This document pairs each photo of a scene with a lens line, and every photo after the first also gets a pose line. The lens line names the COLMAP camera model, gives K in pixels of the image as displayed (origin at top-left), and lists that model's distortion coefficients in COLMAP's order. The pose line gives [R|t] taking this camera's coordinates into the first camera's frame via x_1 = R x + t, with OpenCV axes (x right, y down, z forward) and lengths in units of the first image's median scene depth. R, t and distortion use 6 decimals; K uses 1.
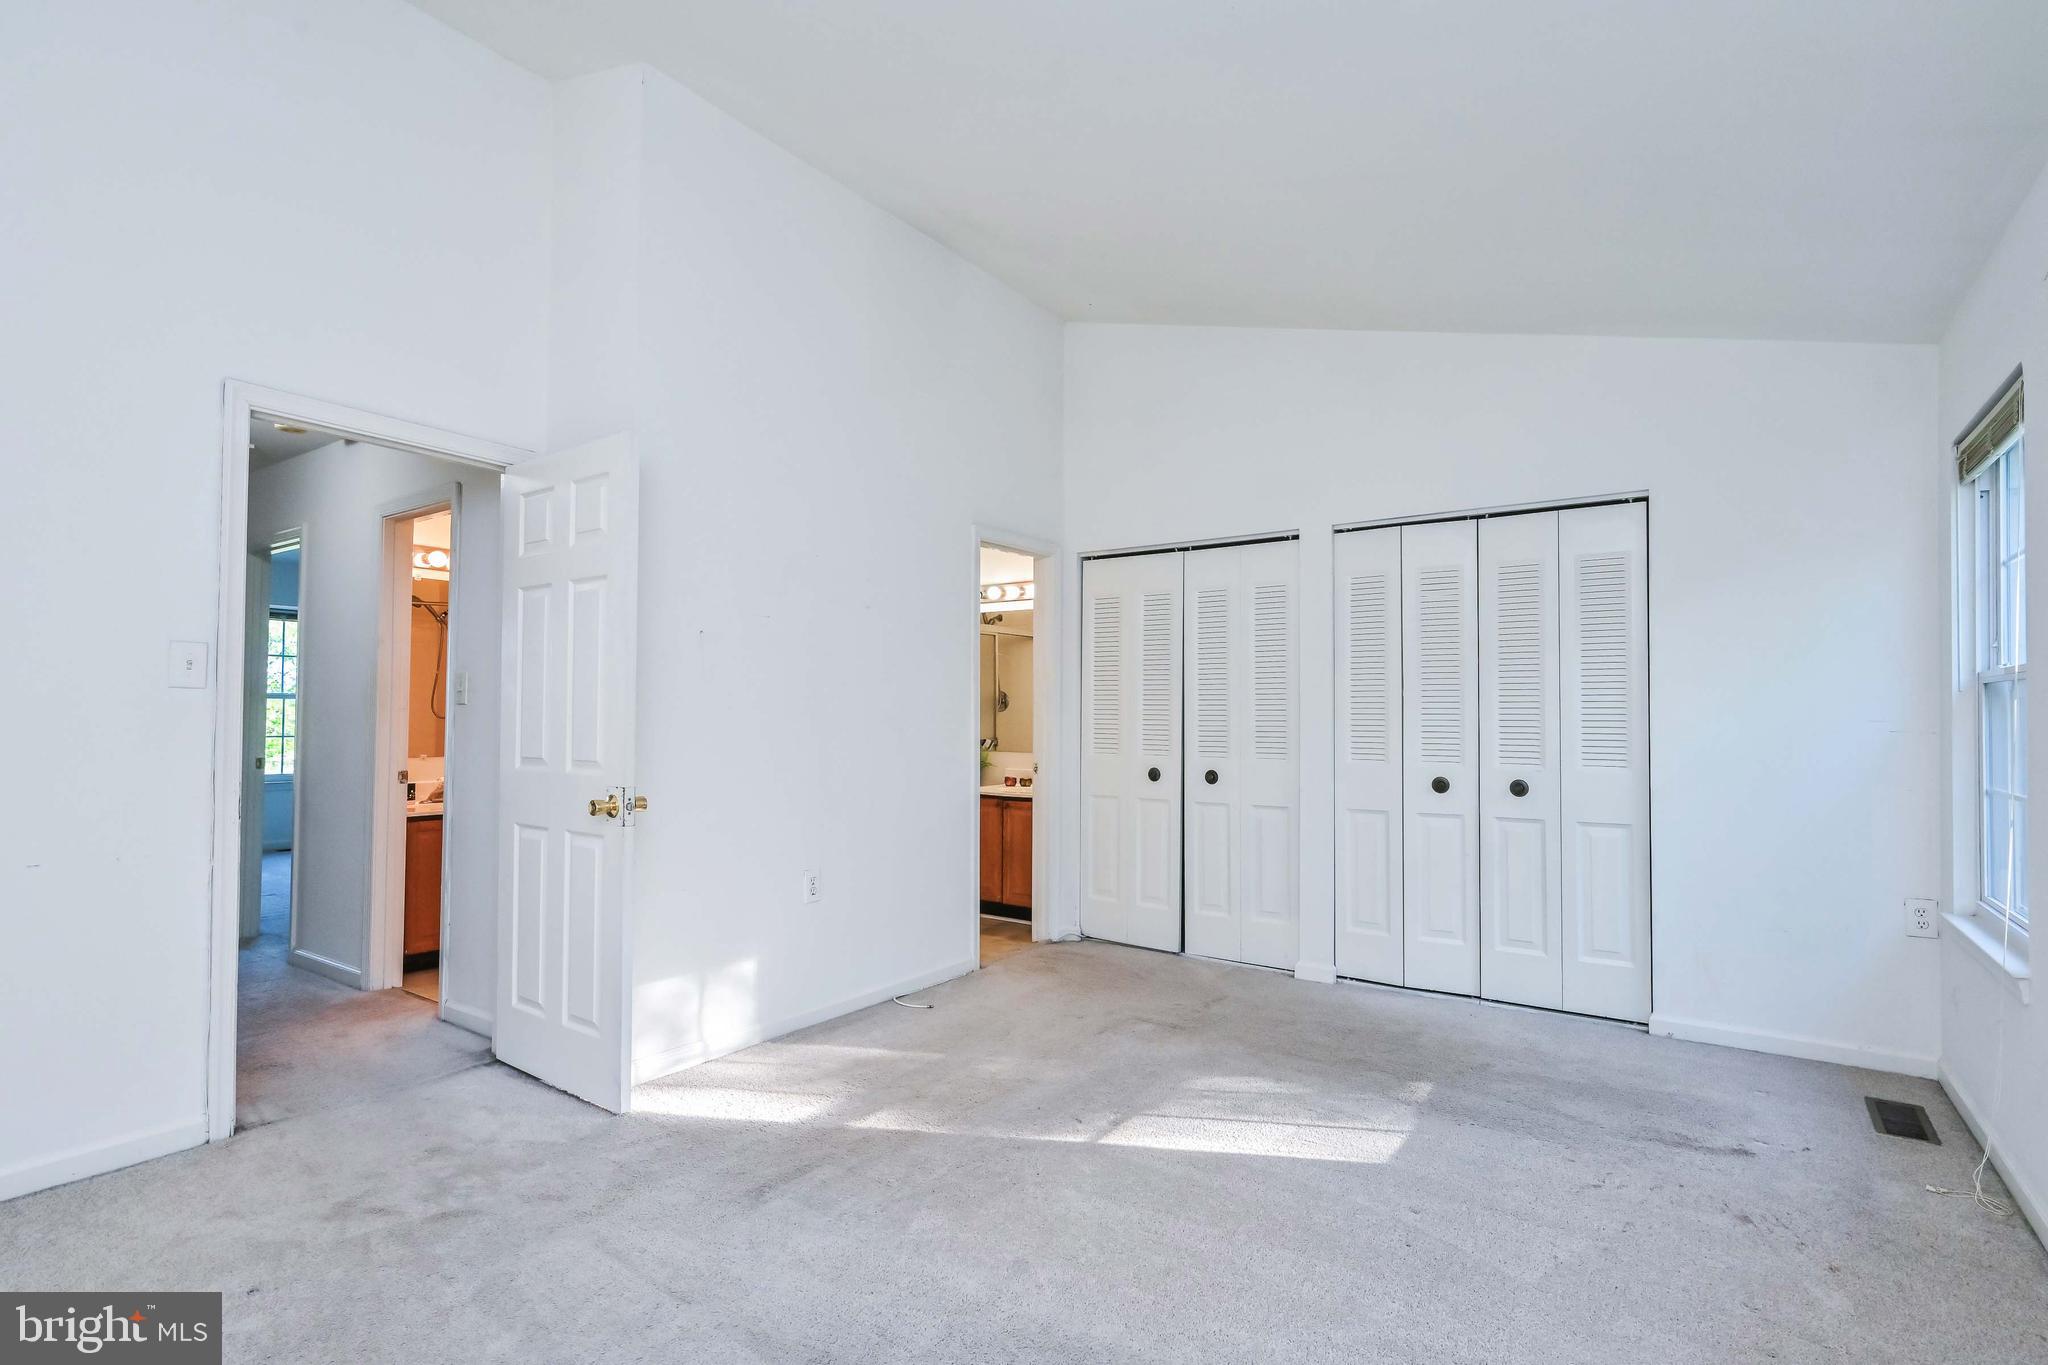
lens RADIAL K [[980.2, 0, 1033.5], [0, 980.2, 675.1], [0, 0, 1]] dist [0.000052, 0.000241]
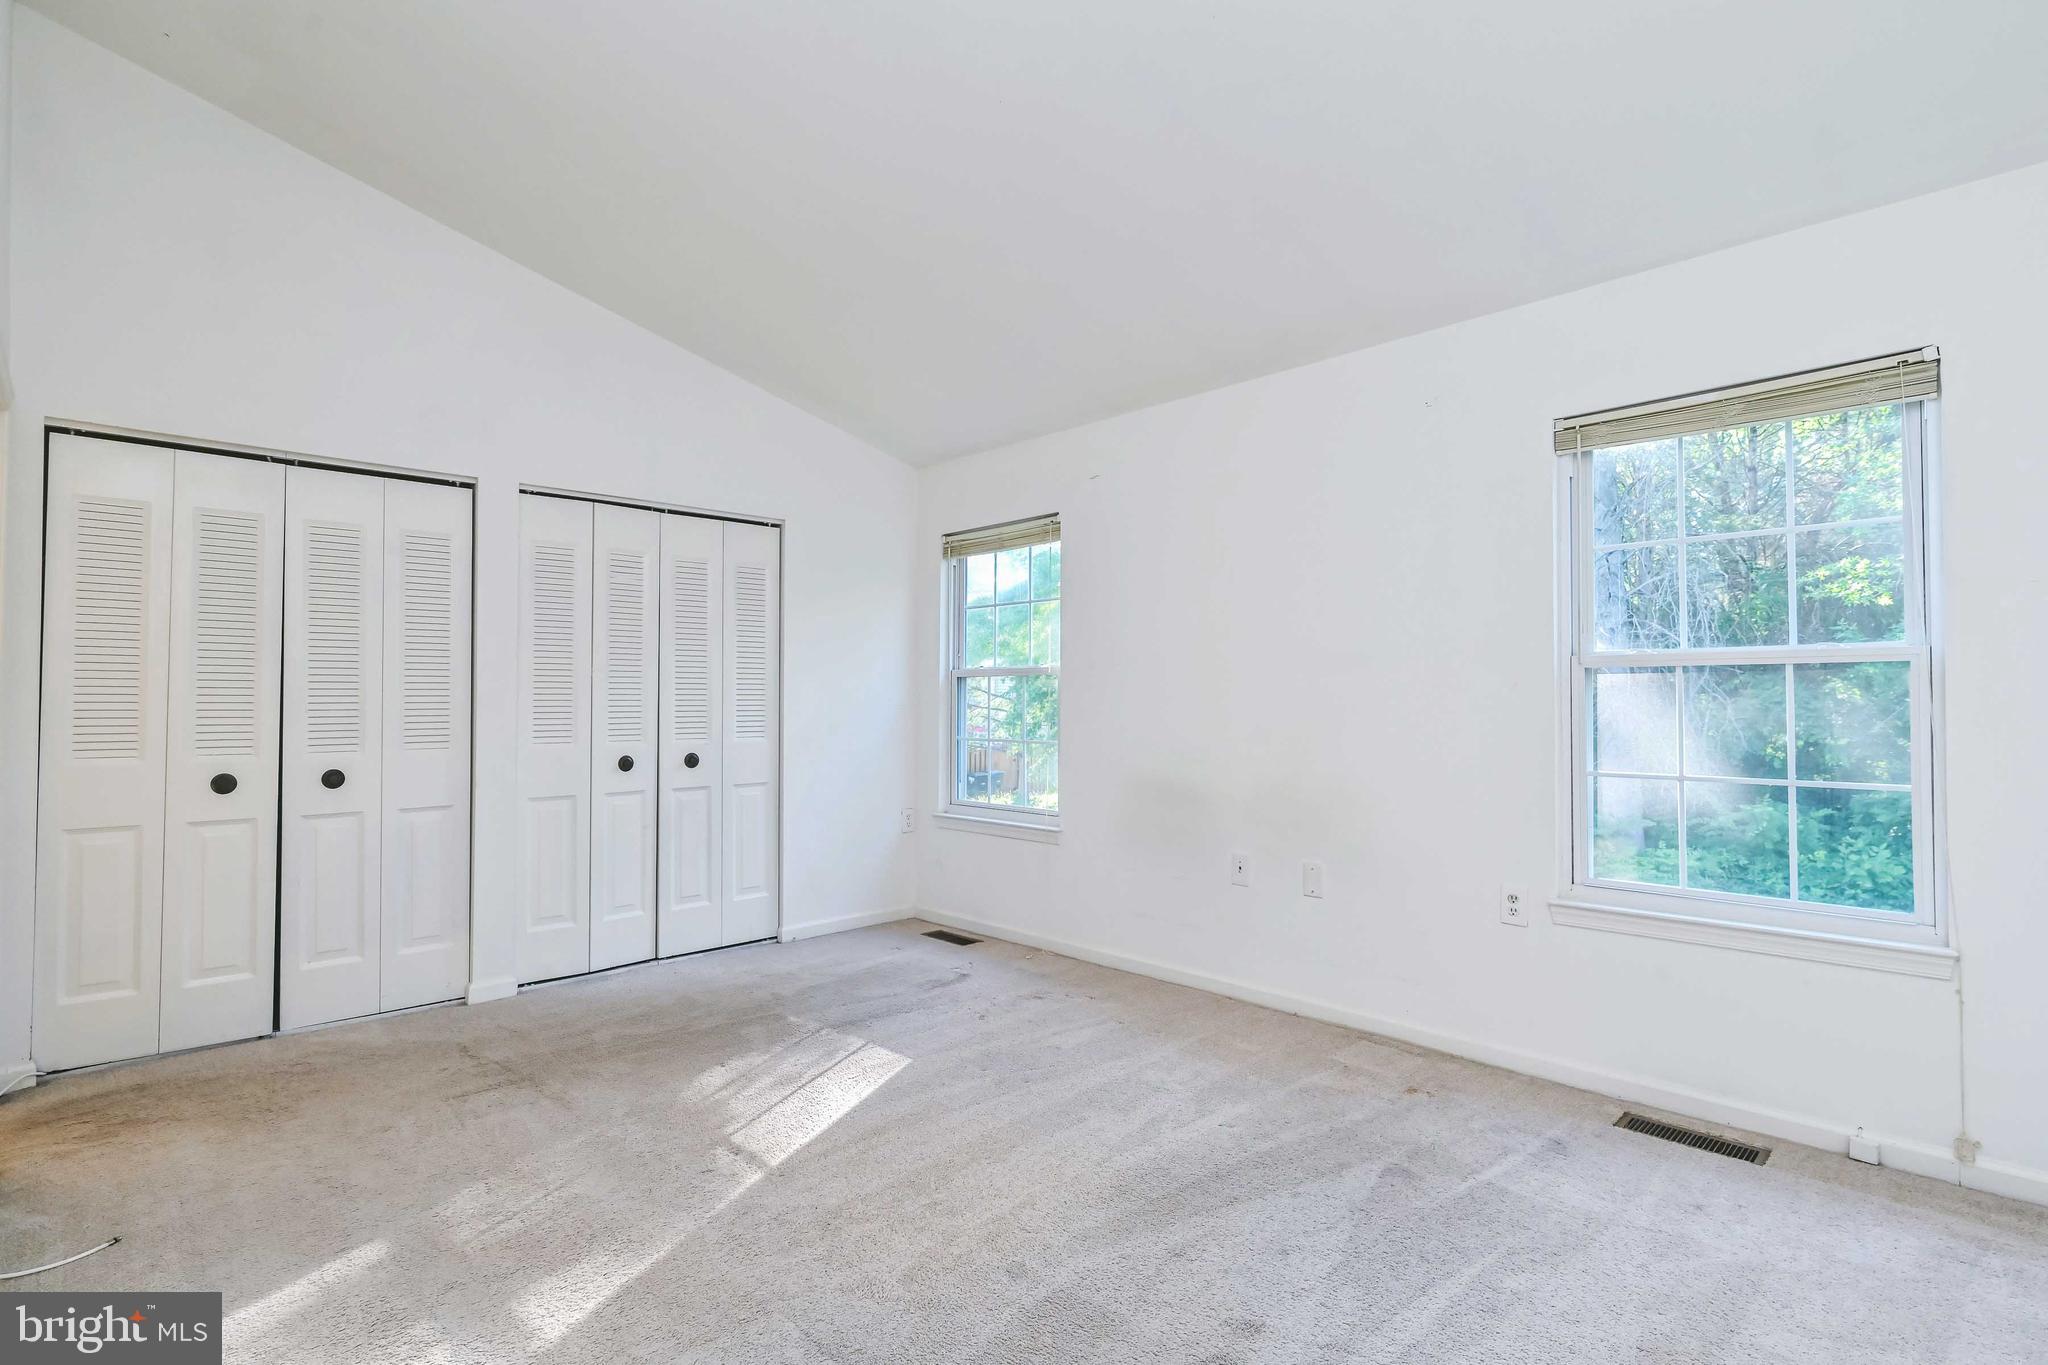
lens RADIAL K [[980.2, 0, 1033.5], [0, 980.2, 675.1], [0, 0, 1]] dist [0.000052, 0.000241]
pose [[0.195107, 0.018424, 0.980609, -0.496296], [-0.039581, 0.999157, -0.010897, 0.014069], [-0.979983, -0.036687, 0.195672, 0.380058]]
